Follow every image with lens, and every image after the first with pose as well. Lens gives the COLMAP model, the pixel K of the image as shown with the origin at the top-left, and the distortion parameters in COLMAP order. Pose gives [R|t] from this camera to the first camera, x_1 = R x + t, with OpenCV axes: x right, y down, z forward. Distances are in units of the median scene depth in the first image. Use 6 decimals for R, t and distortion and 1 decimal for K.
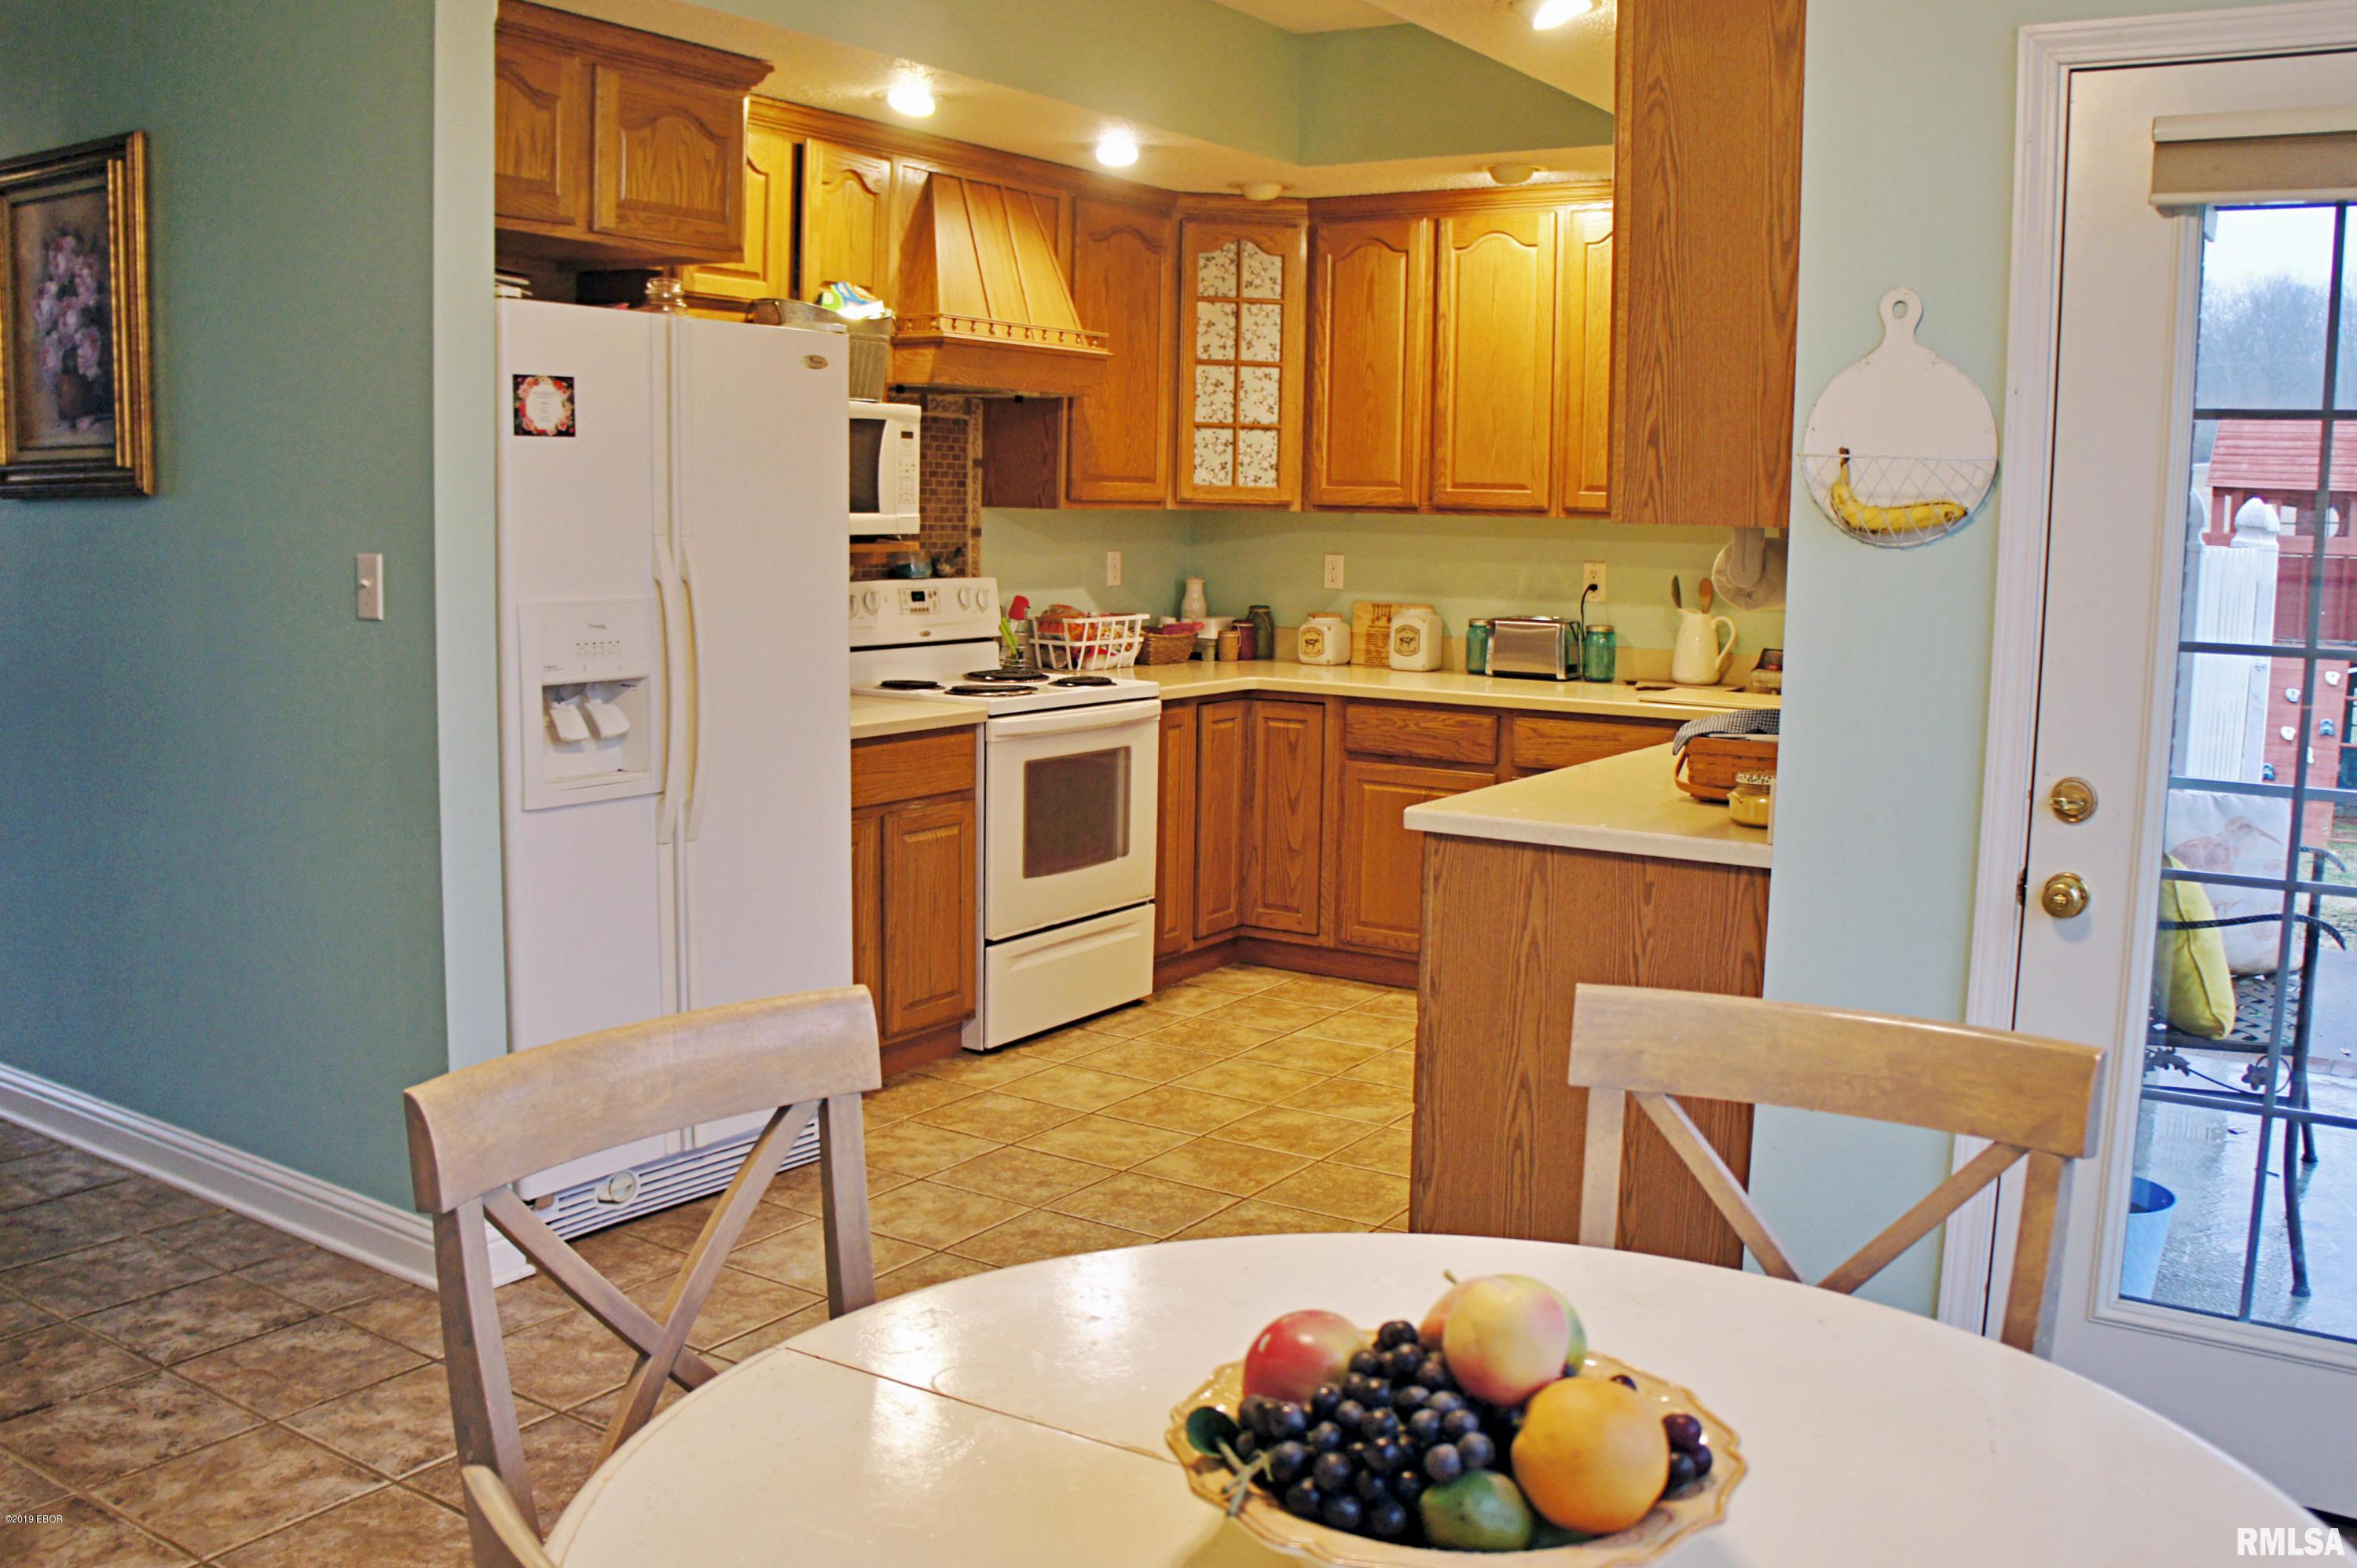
lens RADIAL K [[2085.4, 0, 1178.5], [0, 2085.4, 784.0], [0, 0, 1]] dist [-0.200204, 0.210824]
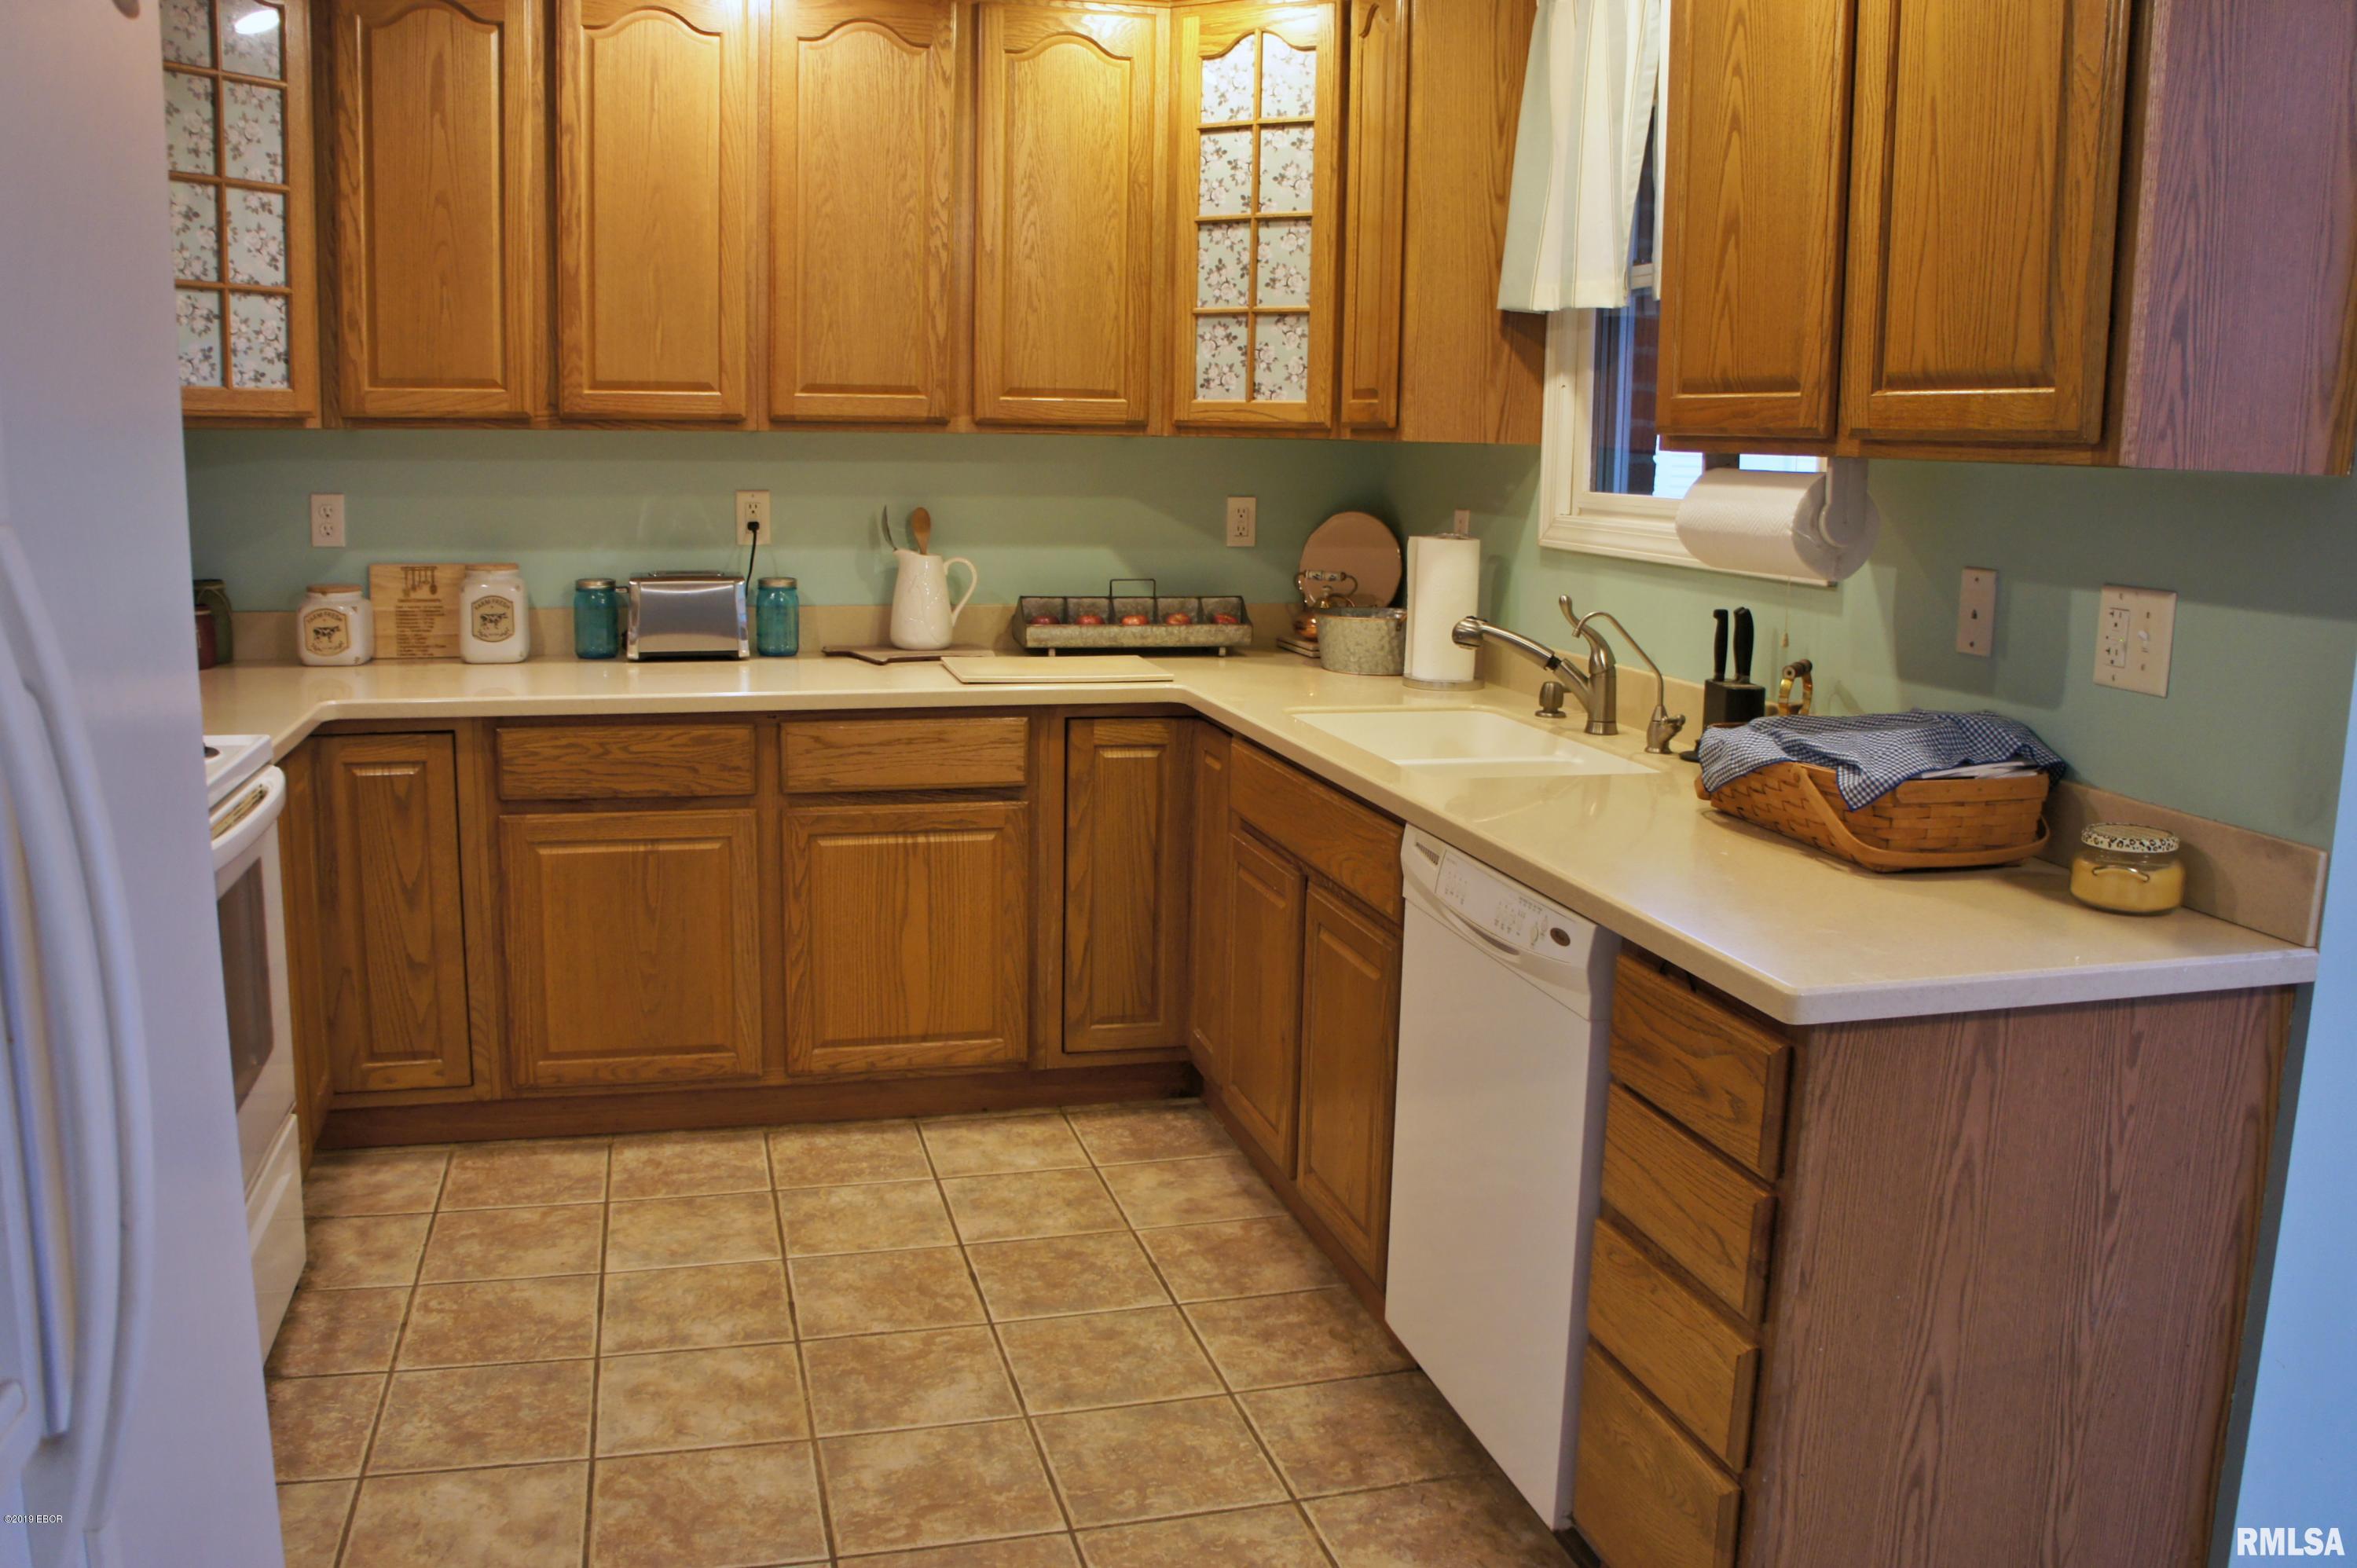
lens RADIAL K [[1890.9, 0, 1178.5], [0, 1890.9, 784.0], [0, 0, 1]] dist [-0.186054, 0.132262]
pose [[0.661114, -0.135644, 0.737922, -0.203376], [0.088126, 0.990753, 0.103166, -0.061895], [-0.745092, -0.003174, 0.666954, 0.465410]]
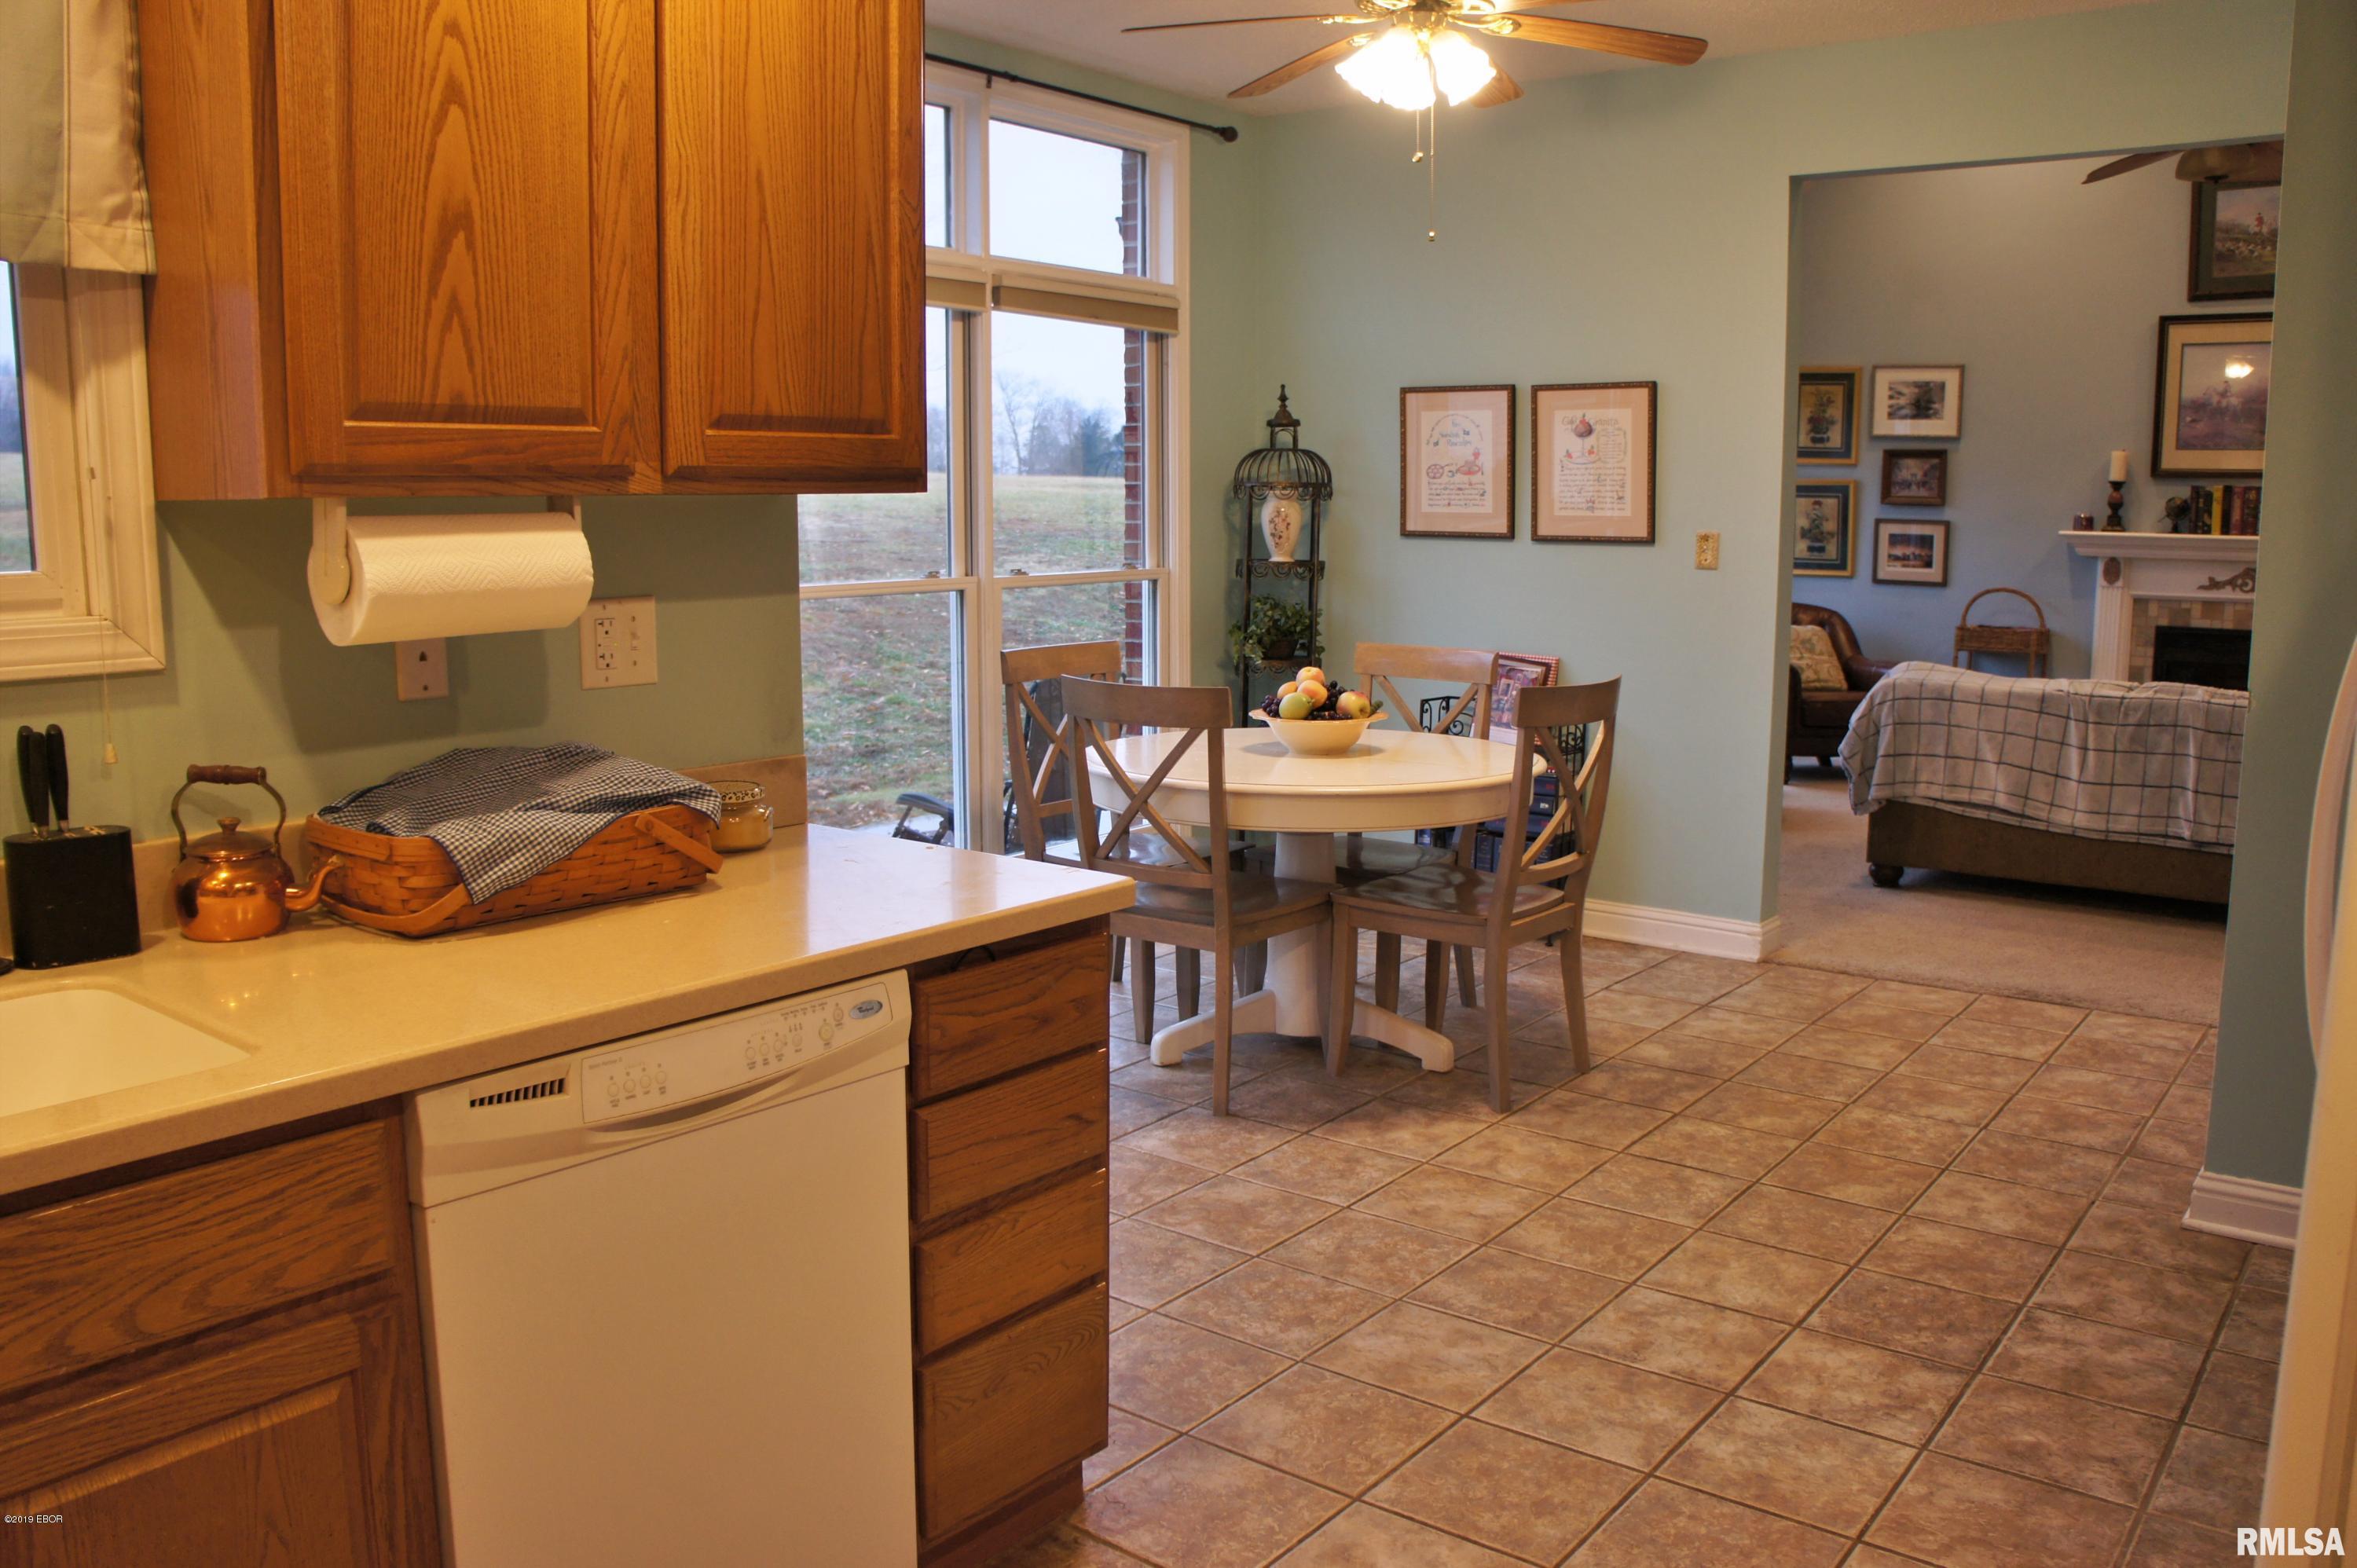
lens RADIAL K [[1851.3, 0, 1178.5], [0, 1851.3, 784.0], [0, 0, 1]] dist [-0.177125, 0.118871]
pose [[-0.996651, -0.030113, 0.076022, 0.023694], [-0.007677, 0.960071, 0.279650, -0.121612], [-0.081408, 0.278129, -0.957088, 0.949540]]
